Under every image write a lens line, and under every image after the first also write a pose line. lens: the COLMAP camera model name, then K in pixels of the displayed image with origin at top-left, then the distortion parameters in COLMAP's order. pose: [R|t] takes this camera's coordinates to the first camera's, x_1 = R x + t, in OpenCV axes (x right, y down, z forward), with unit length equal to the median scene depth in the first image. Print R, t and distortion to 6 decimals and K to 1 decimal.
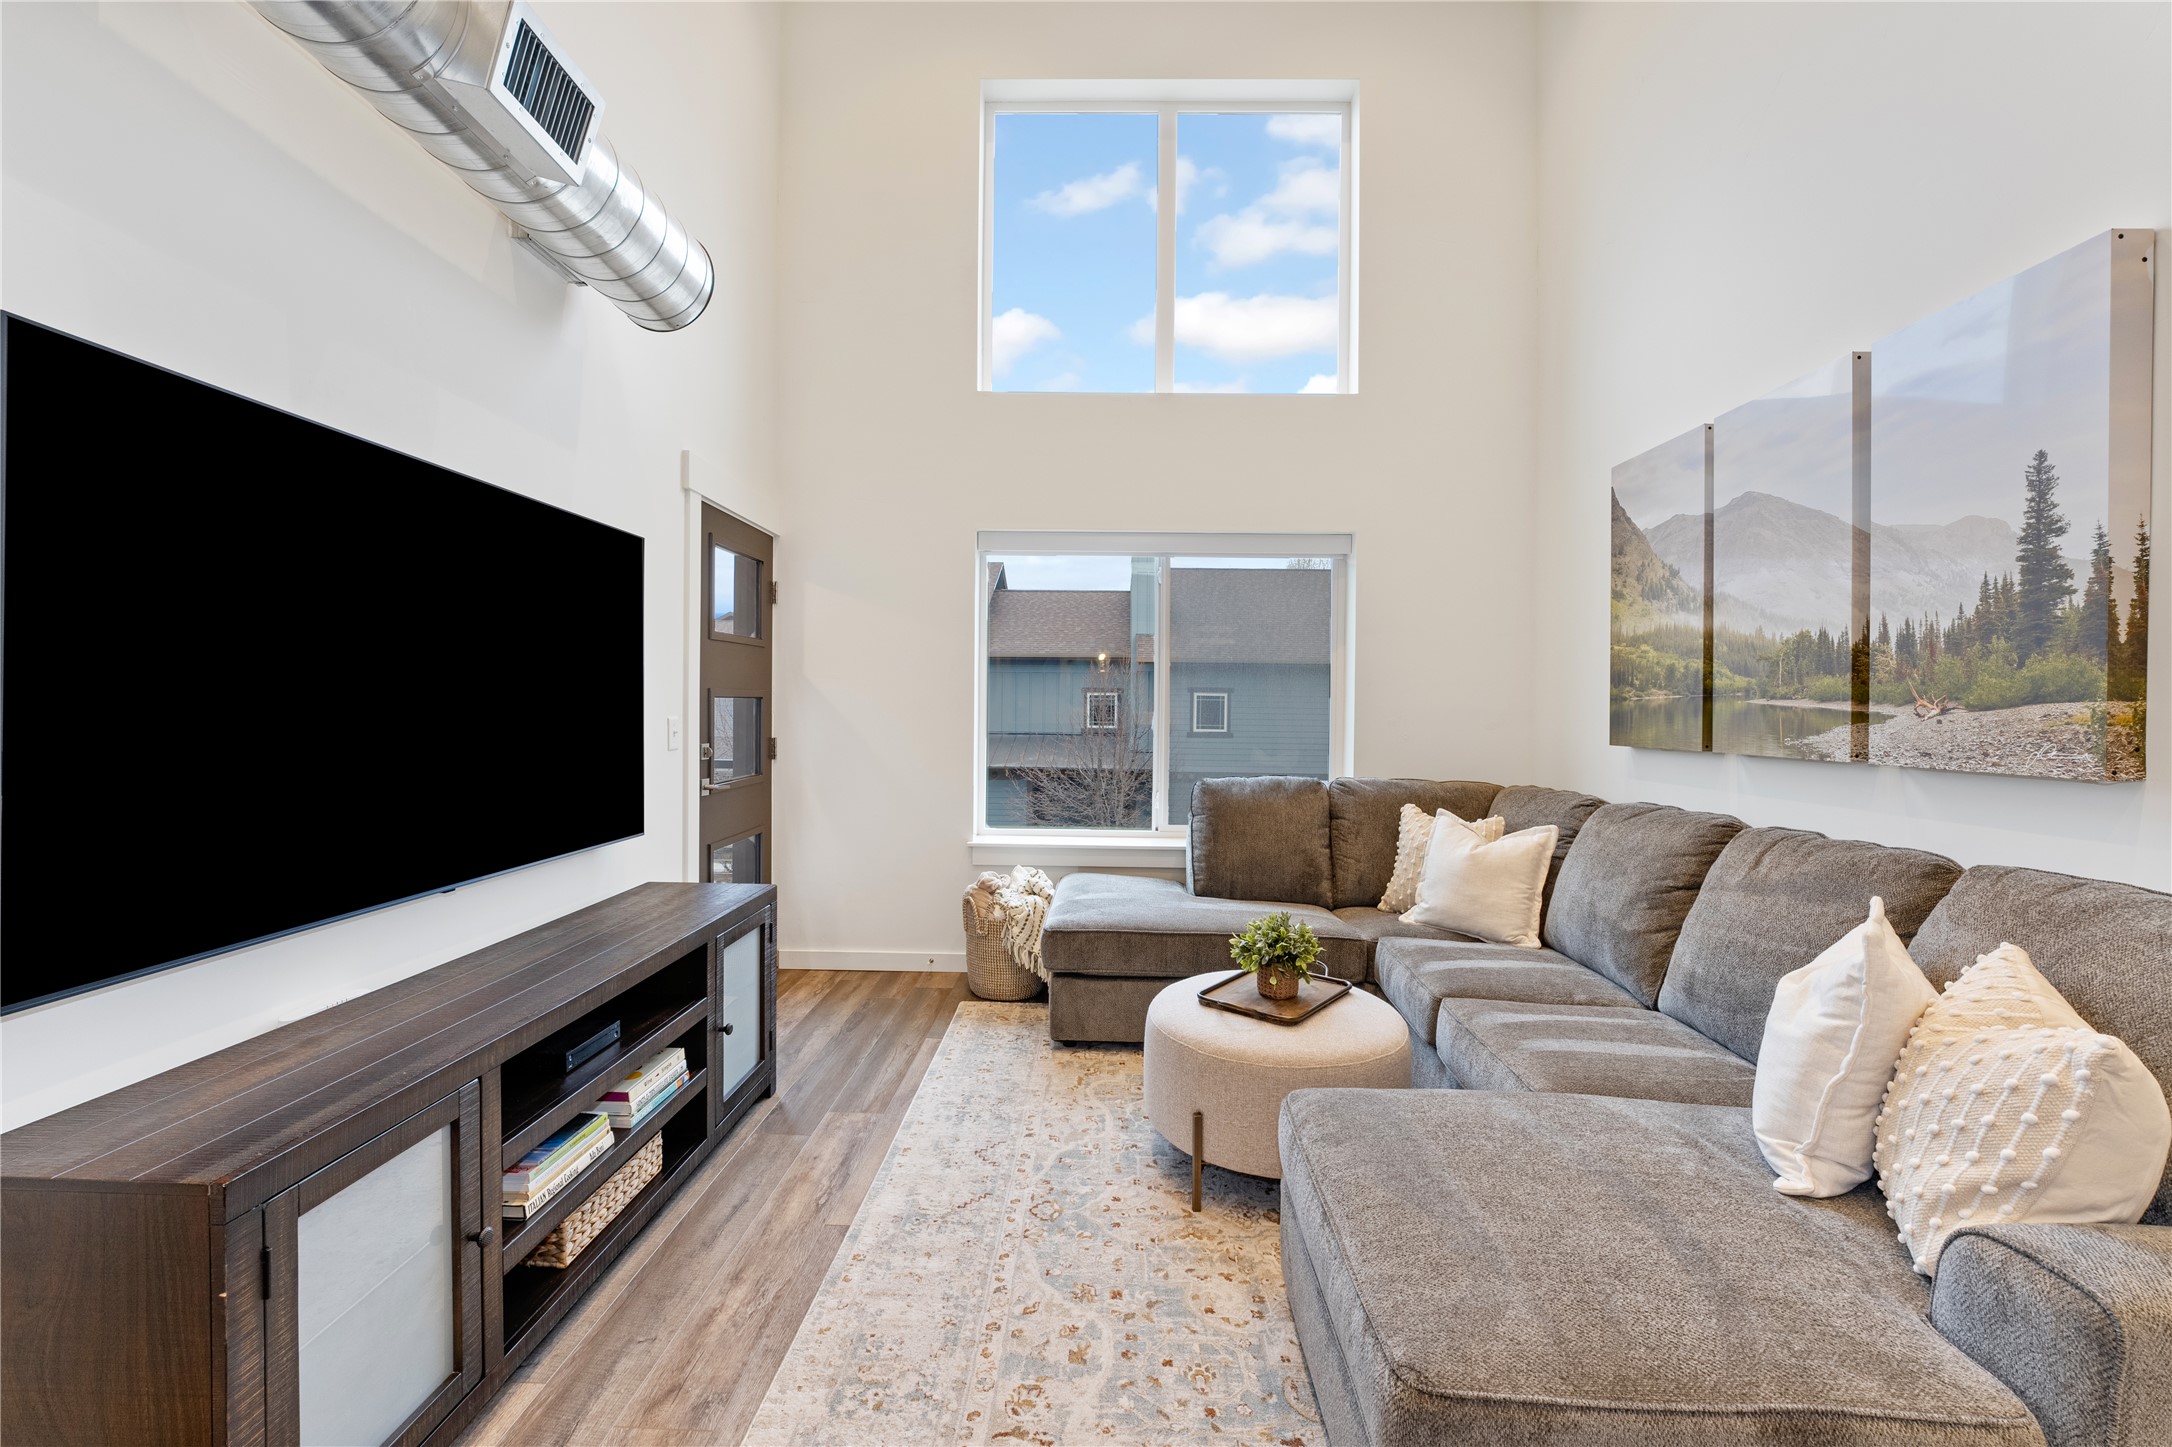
lens RADIAL K [[894.1, 0, 1086.0], [0, 894.1, 723.5], [0, 0, 1]] dist [-0.000842, -0.000122]
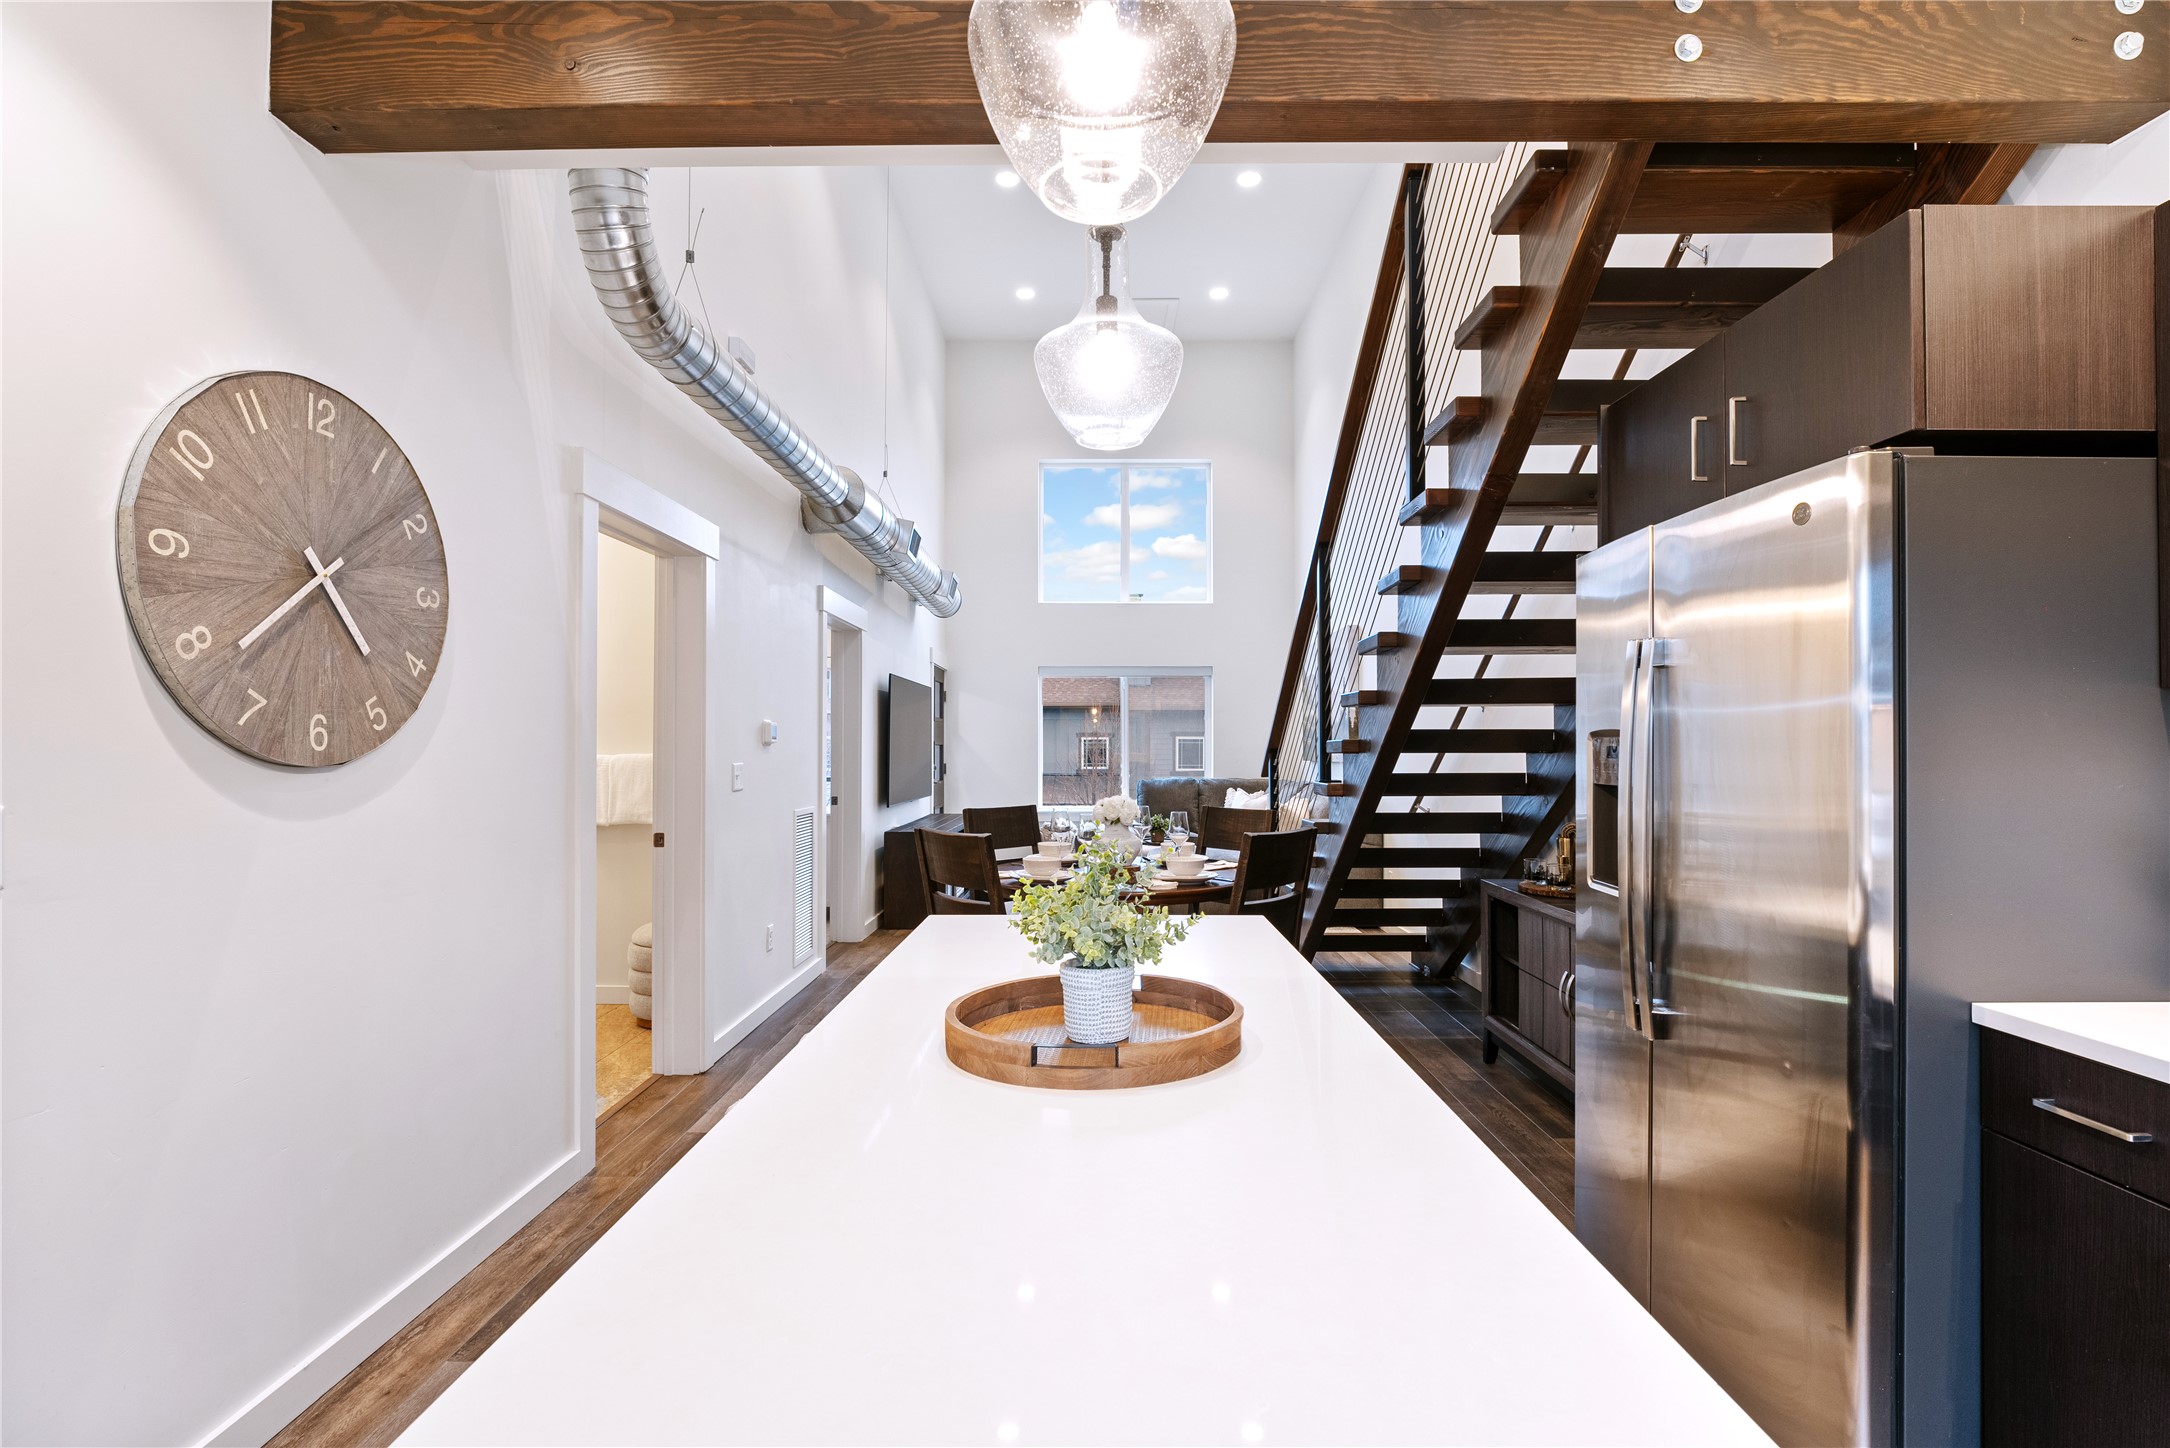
lens RADIAL K [[946.6, 0, 1085.0], [0, 946.6, 724.0], [0, 0, 1]] dist [-0.001406, -0.000165]
pose [[0.999942, -0.006422, 0.008608, -0.046464], [0.006816, 0.998895, -0.046511, 0.044558], [-0.008300, 0.046567, 0.998881, -1.825779]]
